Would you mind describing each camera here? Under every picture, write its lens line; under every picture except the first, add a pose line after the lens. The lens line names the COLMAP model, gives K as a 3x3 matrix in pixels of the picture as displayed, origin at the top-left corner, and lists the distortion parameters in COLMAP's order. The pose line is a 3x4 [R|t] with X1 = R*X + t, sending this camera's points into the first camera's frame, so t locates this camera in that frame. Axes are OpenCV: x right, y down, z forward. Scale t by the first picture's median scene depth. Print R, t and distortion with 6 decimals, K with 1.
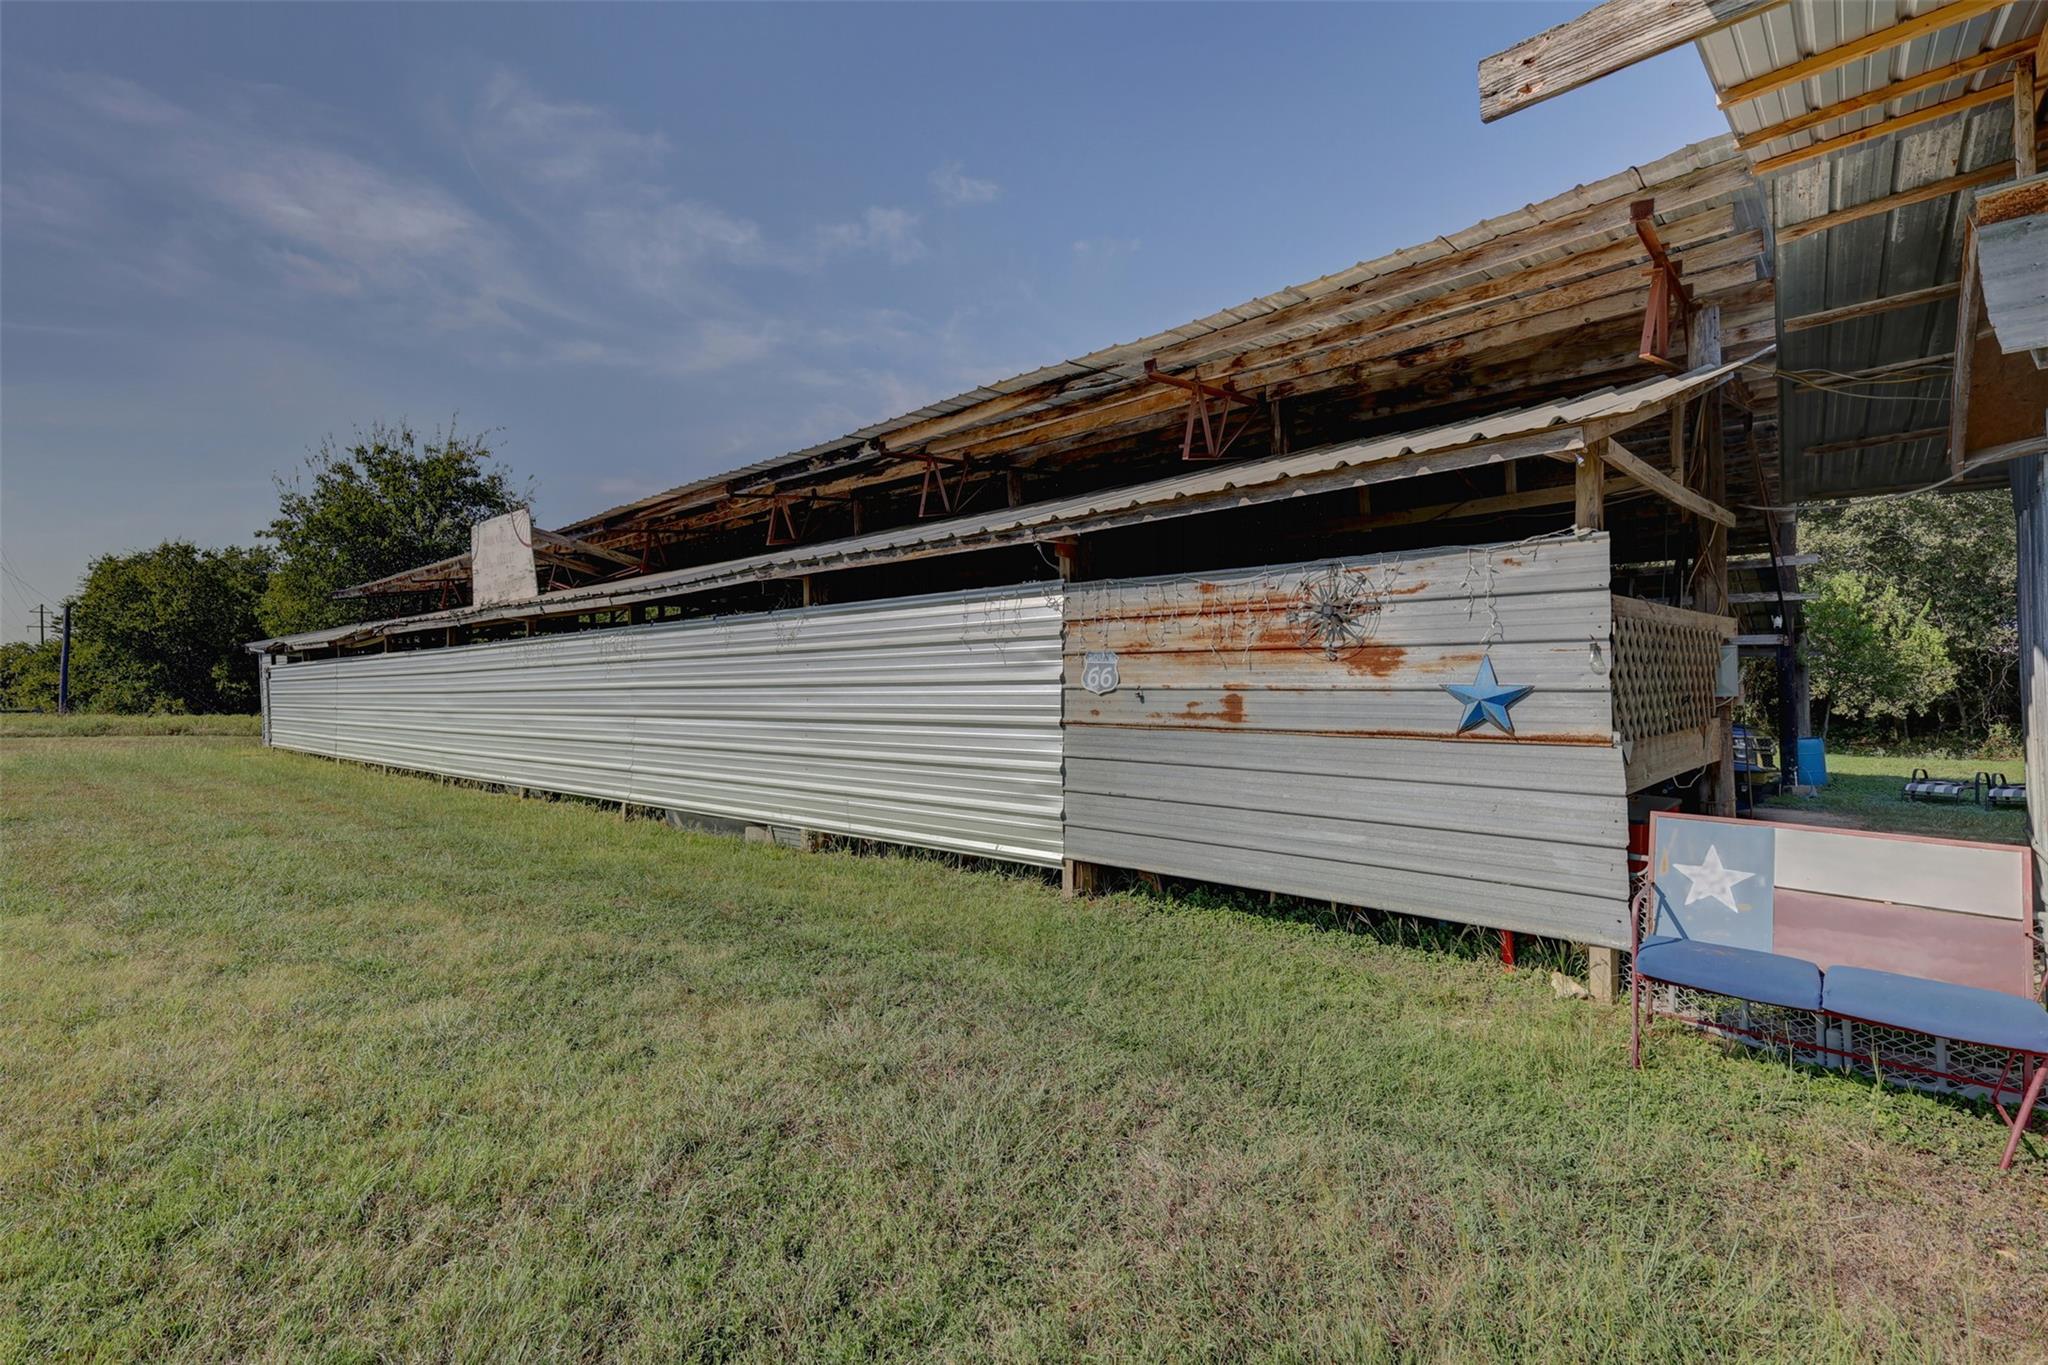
lens RADIAL K [[885.9, 0, 1024.0], [0, 885.9, 682.5], [0, 0, 1]] dist [0.002647, 0.000420]
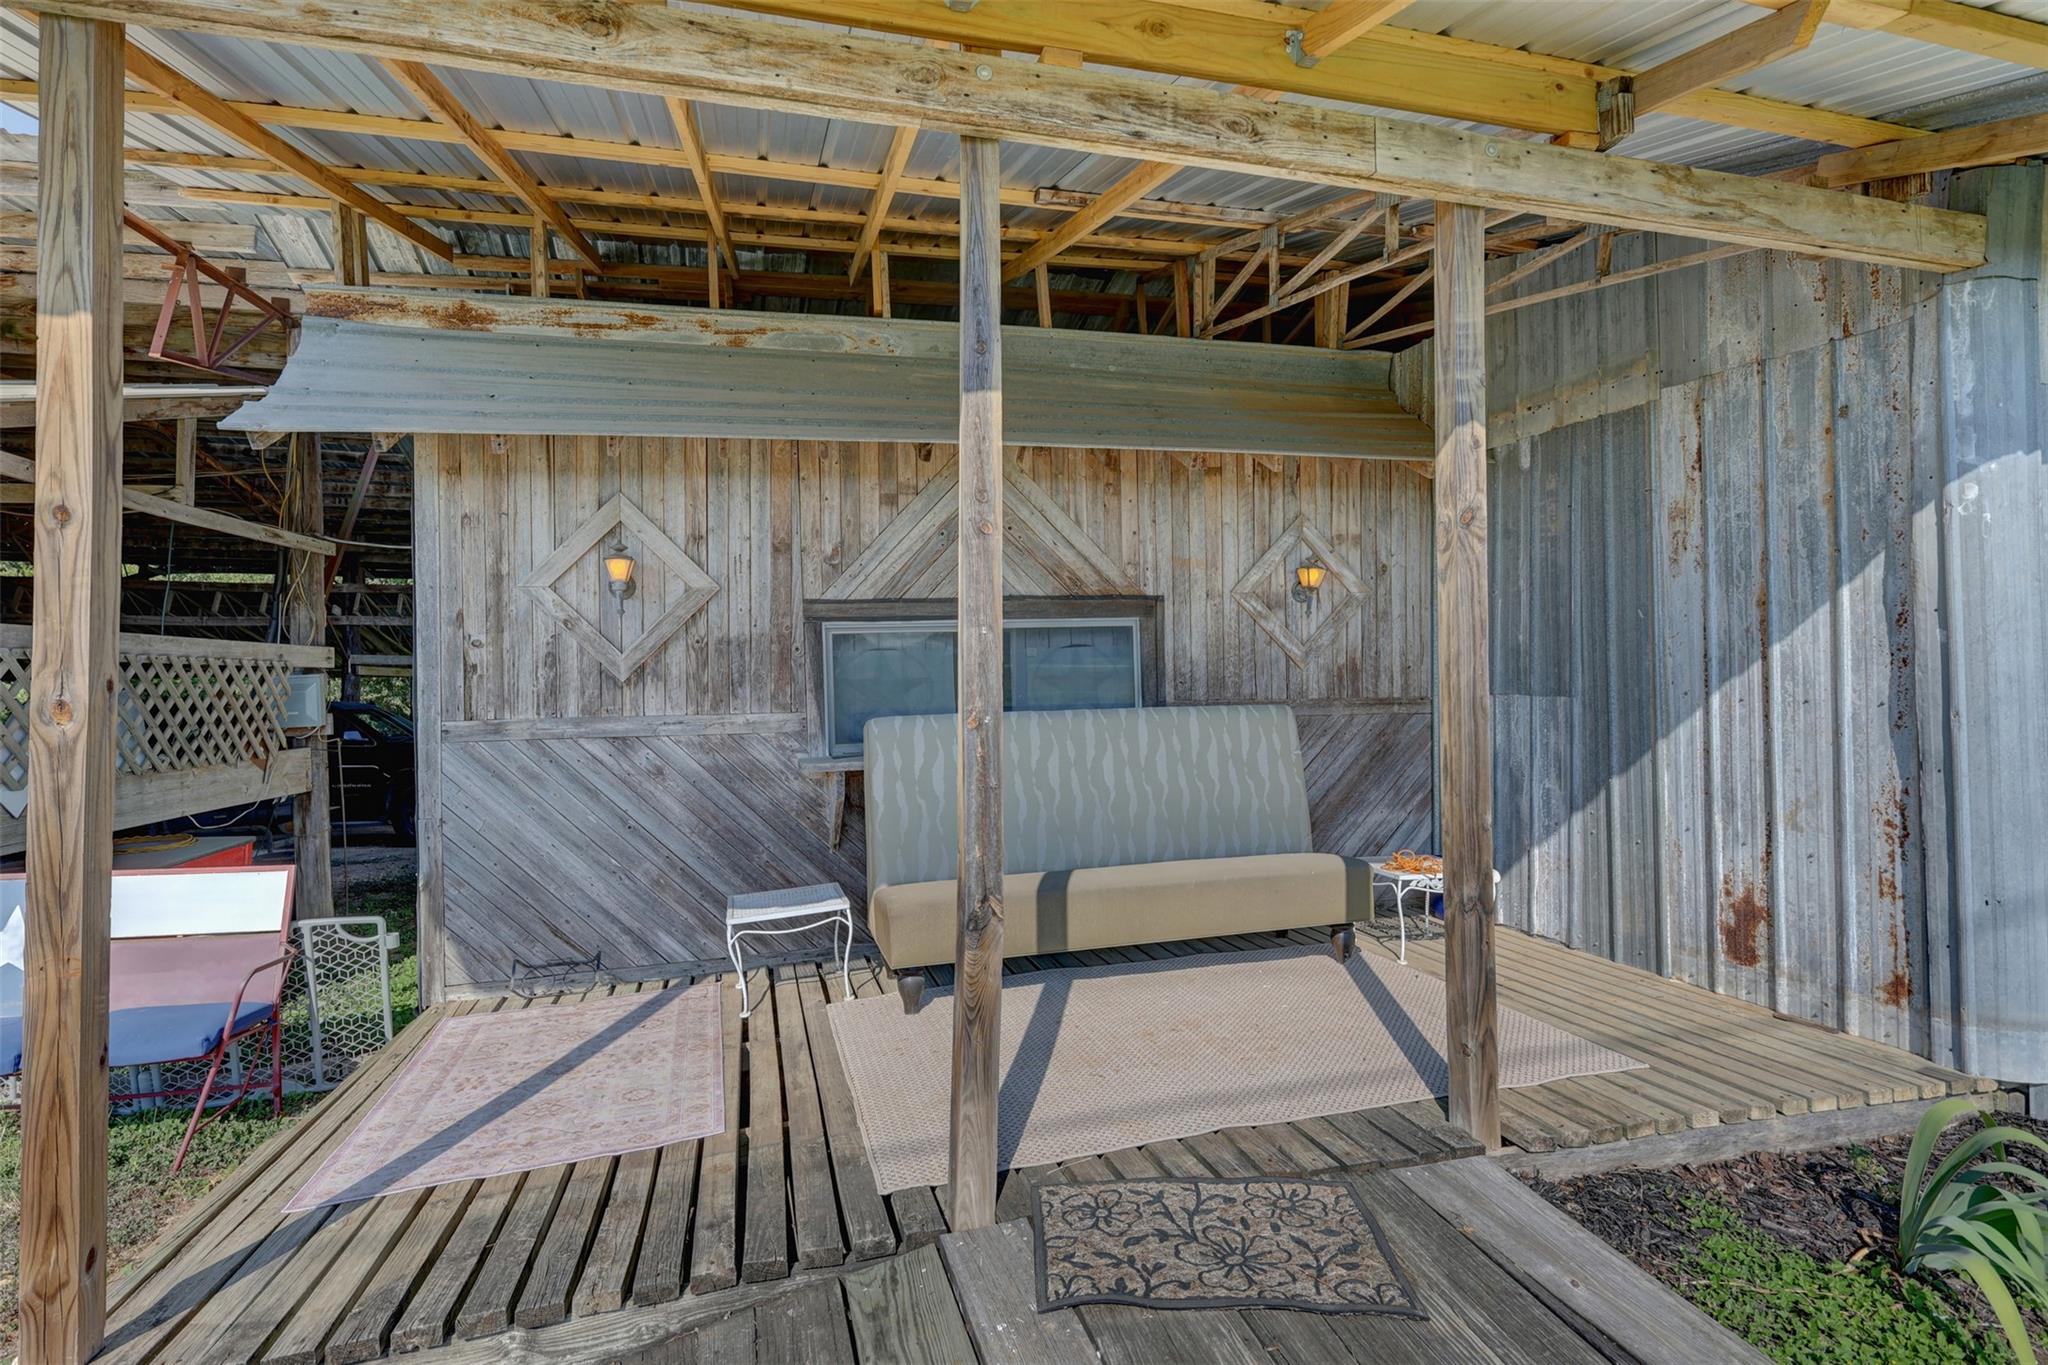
lens RADIAL K [[951.8, 0, 1024.0], [0, 951.8, 682.5], [0, 0, 1]] dist [0.004887, 0.000476]
pose [[0.547243, -0.000311, 0.836974, 0.355557], [0.007455, 0.999962, -0.004503, -0.021690], [-0.836940, 0.008703, 0.547225, -0.265184]]
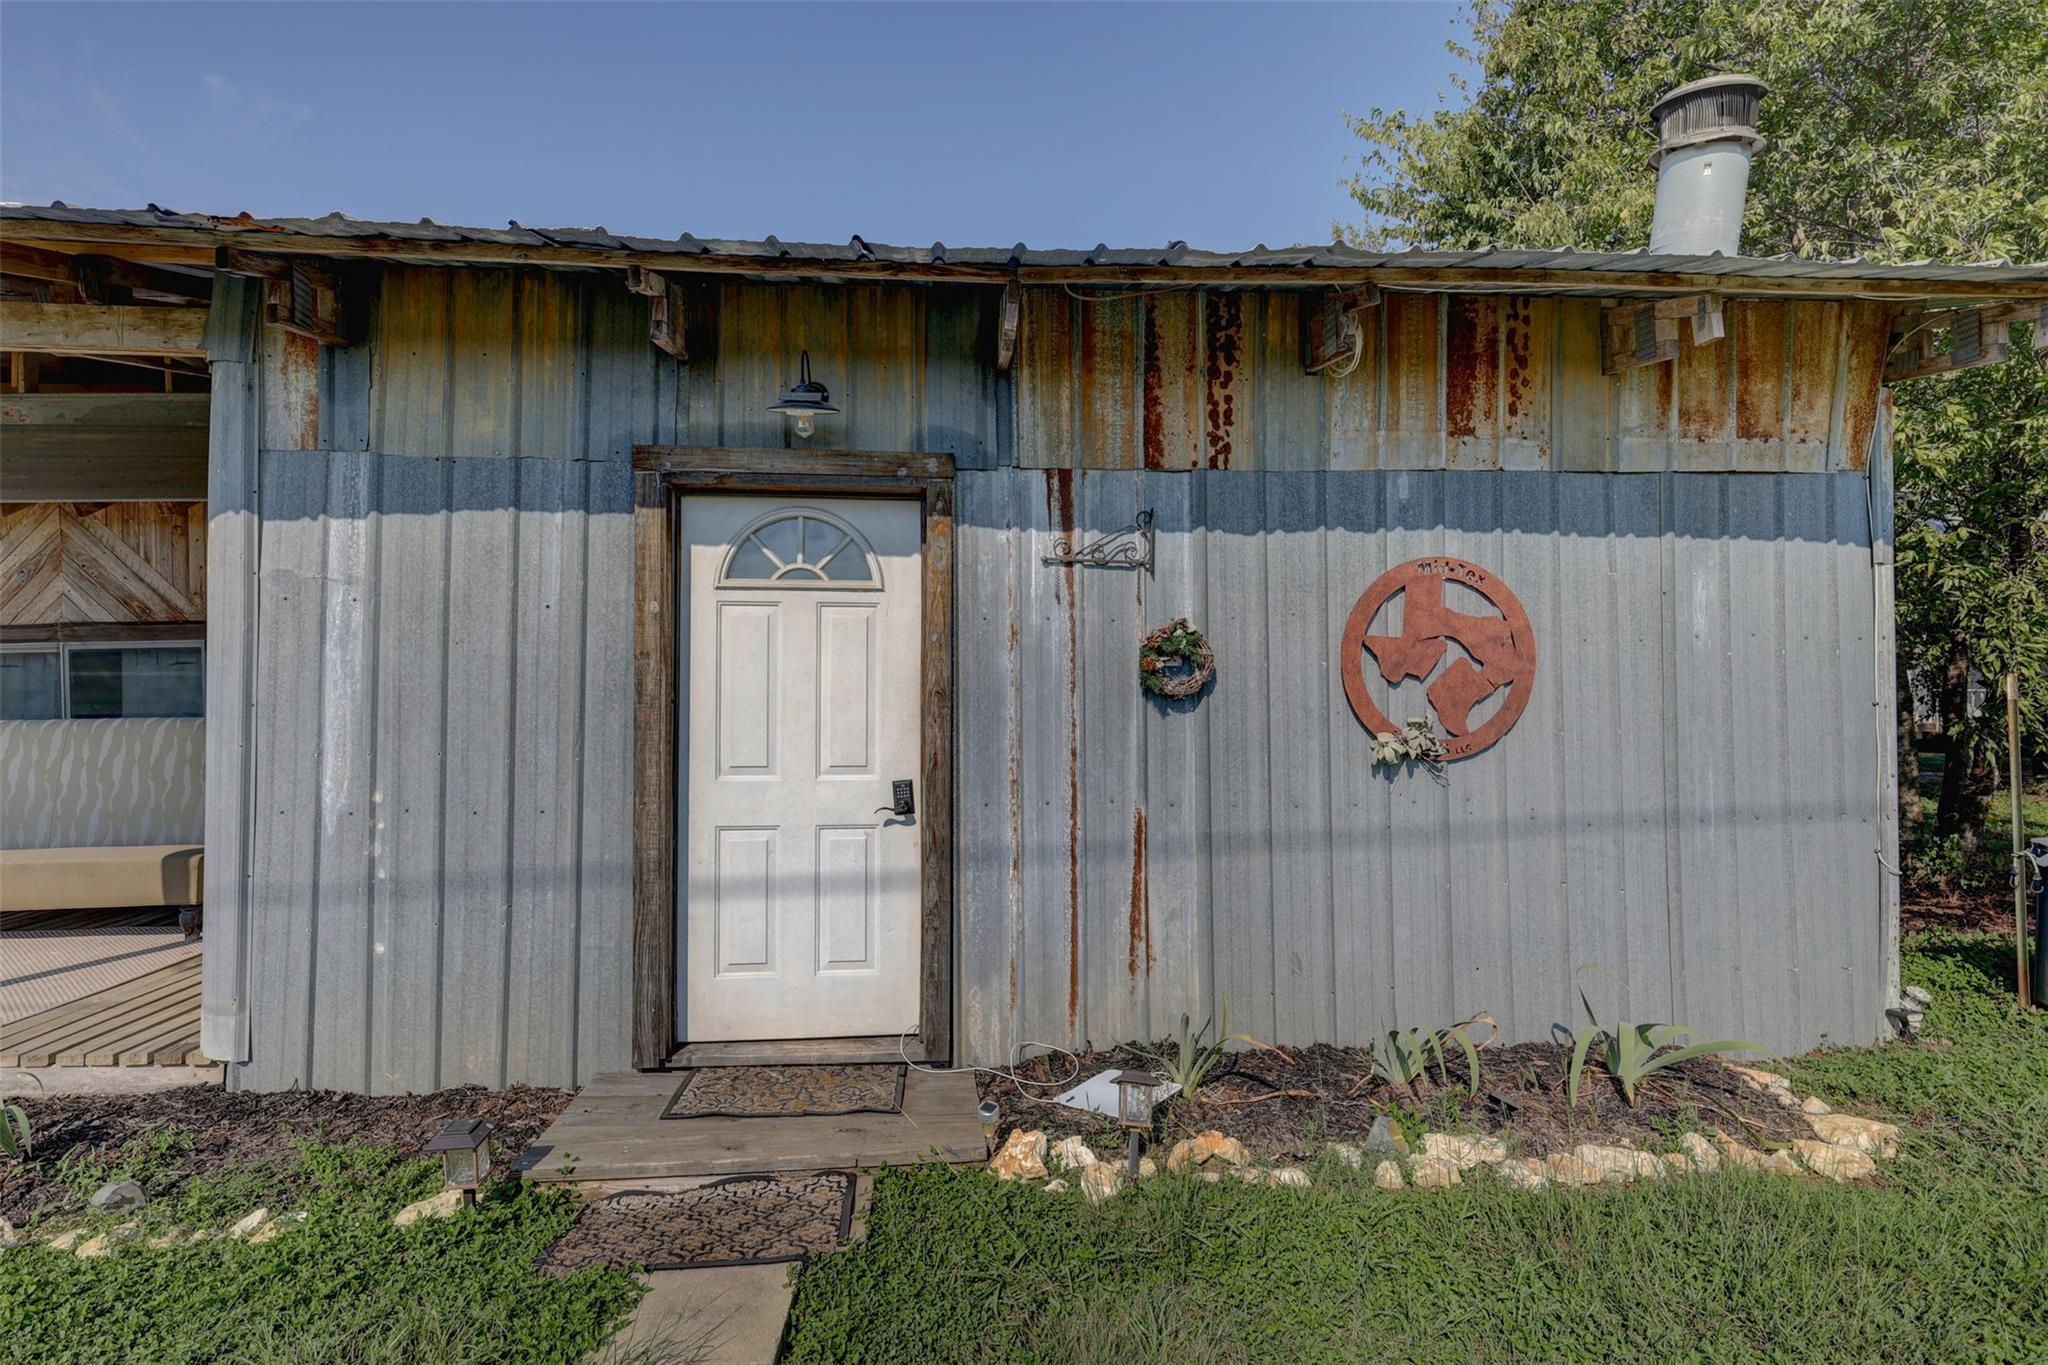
lens RADIAL K [[951.8, 0, 1024.0], [0, 951.8, 682.5], [0, 0, 1]] dist [0.004887, 0.000476]
pose [[0.684159, 0.008840, 0.729279, 1.000275], [-0.003040, 0.999952, -0.009269, -0.032384], [-0.729327, 0.004125, 0.684153, -1.215456]]
